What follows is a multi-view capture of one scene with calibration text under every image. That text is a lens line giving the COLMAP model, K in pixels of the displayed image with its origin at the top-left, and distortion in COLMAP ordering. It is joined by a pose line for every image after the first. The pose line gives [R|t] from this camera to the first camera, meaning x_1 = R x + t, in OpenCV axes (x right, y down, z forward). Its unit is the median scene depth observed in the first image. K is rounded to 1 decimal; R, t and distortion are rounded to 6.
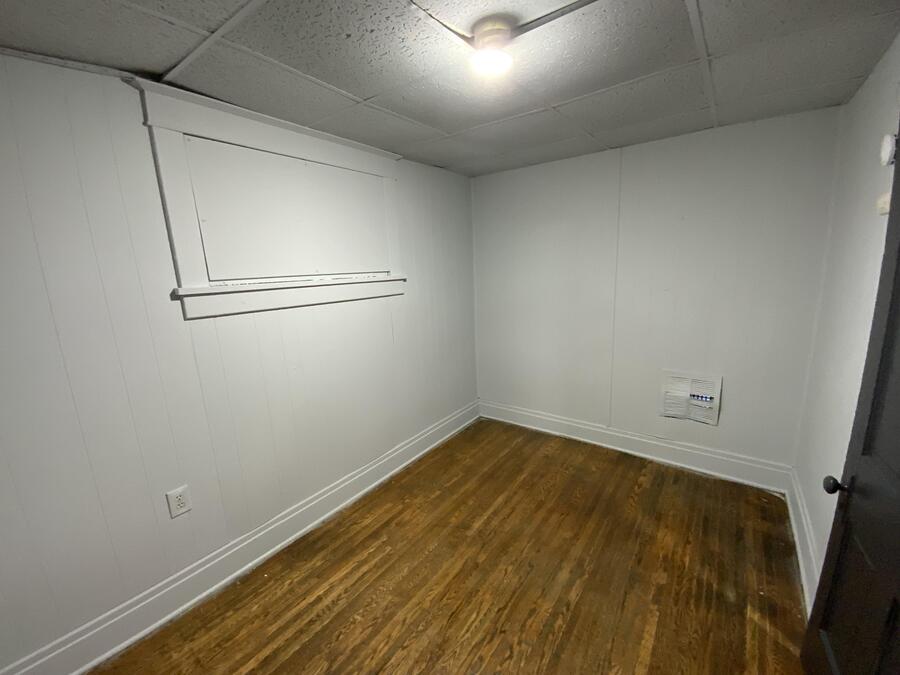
lens RADIAL K [[368.3, 0, 450.1], [0, 368.3, 339.3], [0, 0, 1]] dist [-0.019462, -0.000761]
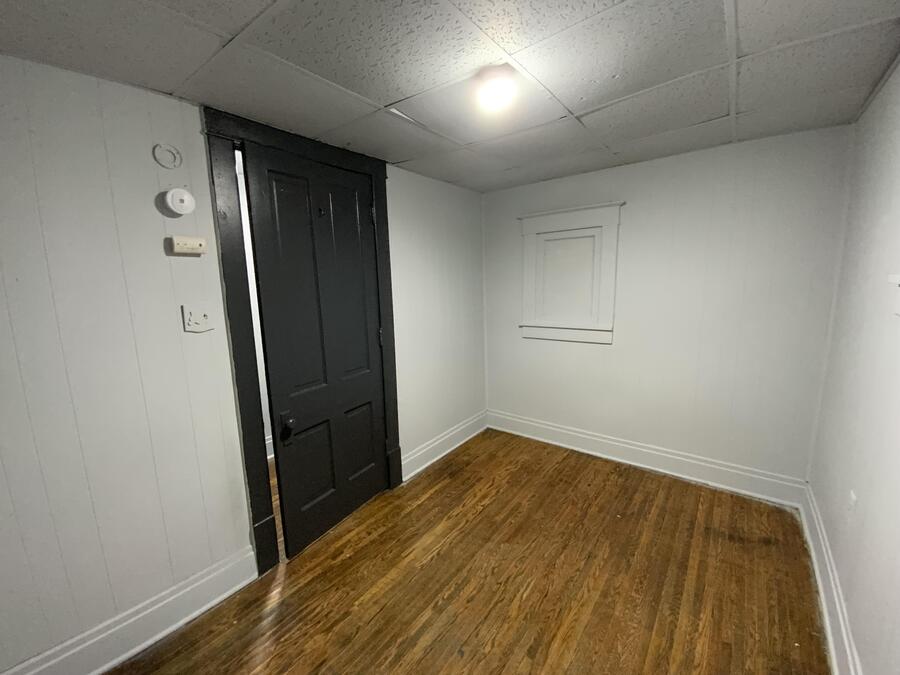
lens RADIAL K [[368.3, 0, 451.0], [0, 368.3, 336.6], [0, 0, 1]] dist [-0.019462, -0.000761]
pose [[-0.996928, 0.073041, 0.028269, 0.195356], [0.078303, 0.937134, 0.340072, -0.335606], [-0.001652, 0.341240, -0.939975, 1.724703]]
